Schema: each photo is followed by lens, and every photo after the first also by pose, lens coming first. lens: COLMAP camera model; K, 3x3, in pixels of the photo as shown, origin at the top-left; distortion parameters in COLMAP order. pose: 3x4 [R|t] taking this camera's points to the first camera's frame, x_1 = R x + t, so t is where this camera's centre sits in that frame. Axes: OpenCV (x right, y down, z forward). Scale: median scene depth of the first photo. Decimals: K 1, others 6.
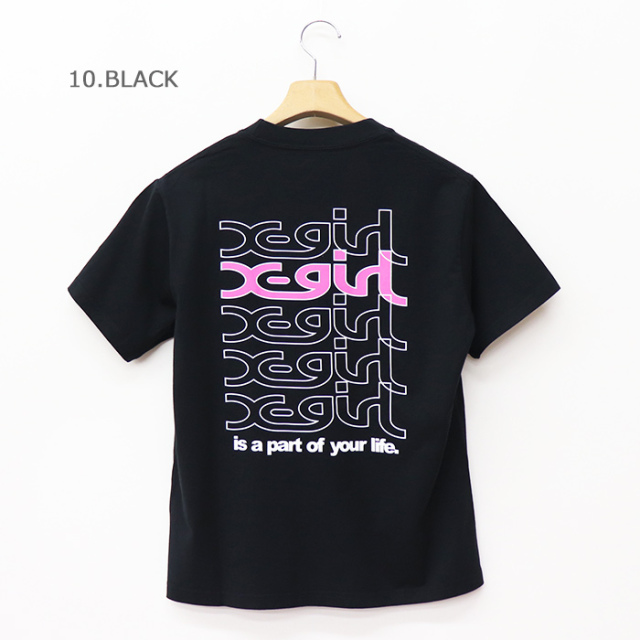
lens RADIAL K [[606.6, 0, 320.0], [0, 606.6, 320.0], [0, 0, 1]] dist [-0.062395, 0.003532]
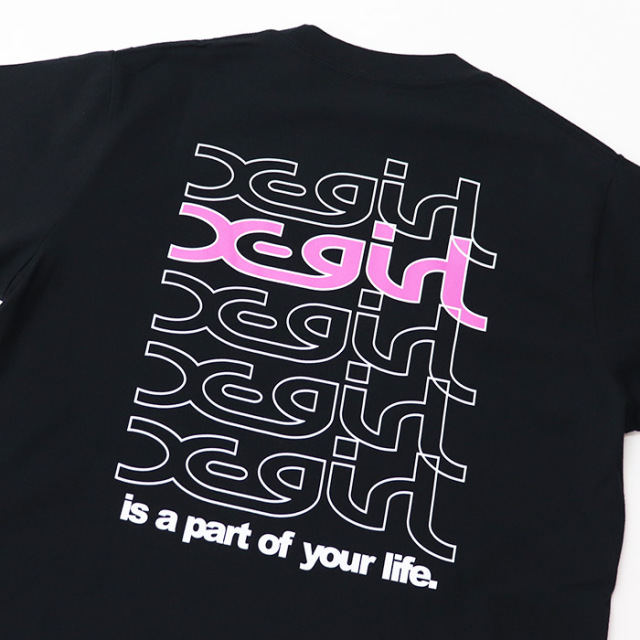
lens RADIAL K [[606.6, 0, 320.0], [0, 606.6, 320.0], [0, 0, 1]] dist [-0.062395, 0.003532]
pose [[0.974702, 0.154465, -0.161547, 0.084221], [-0.176490, 0.975378, -0.132247, 0.072949], [0.137142, 0.157413, 0.977964, 0.427569]]
